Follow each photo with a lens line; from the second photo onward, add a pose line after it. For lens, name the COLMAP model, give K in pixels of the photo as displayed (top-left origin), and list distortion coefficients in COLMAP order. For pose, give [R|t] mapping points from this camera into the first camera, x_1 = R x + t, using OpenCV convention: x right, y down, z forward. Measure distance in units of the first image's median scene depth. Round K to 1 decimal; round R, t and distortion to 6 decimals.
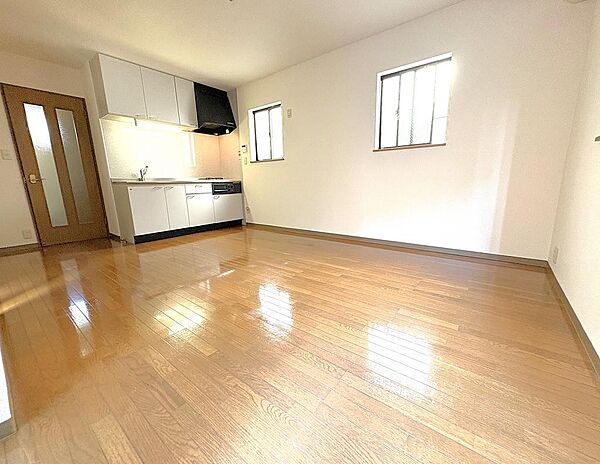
lens RADIAL K [[250.8, 0, 305.5], [0, 250.8, 233.1], [0, 0, 1]] dist [0.004395, 0.000332]
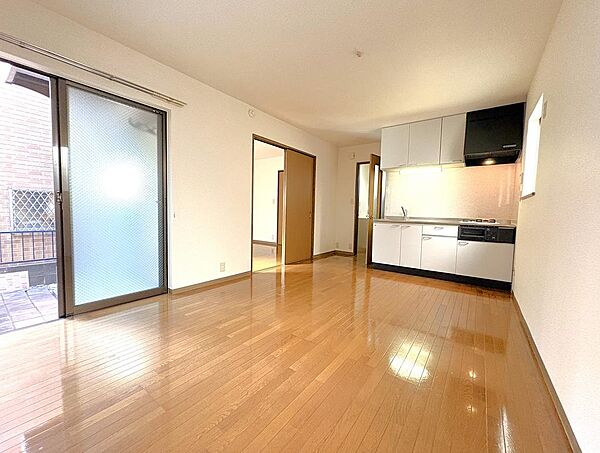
lens RADIAL K [[242.5, 0, 302.7], [0, 242.5, 225.4], [0, 0, 1]] dist [0.000970, 0.000040]
pose [[0.035714, 0.078312, -0.996289, 0.418572], [-0.228111, 0.971246, 0.068167, -0.145248], [0.972980, 0.224830, 0.052551, 0.486563]]
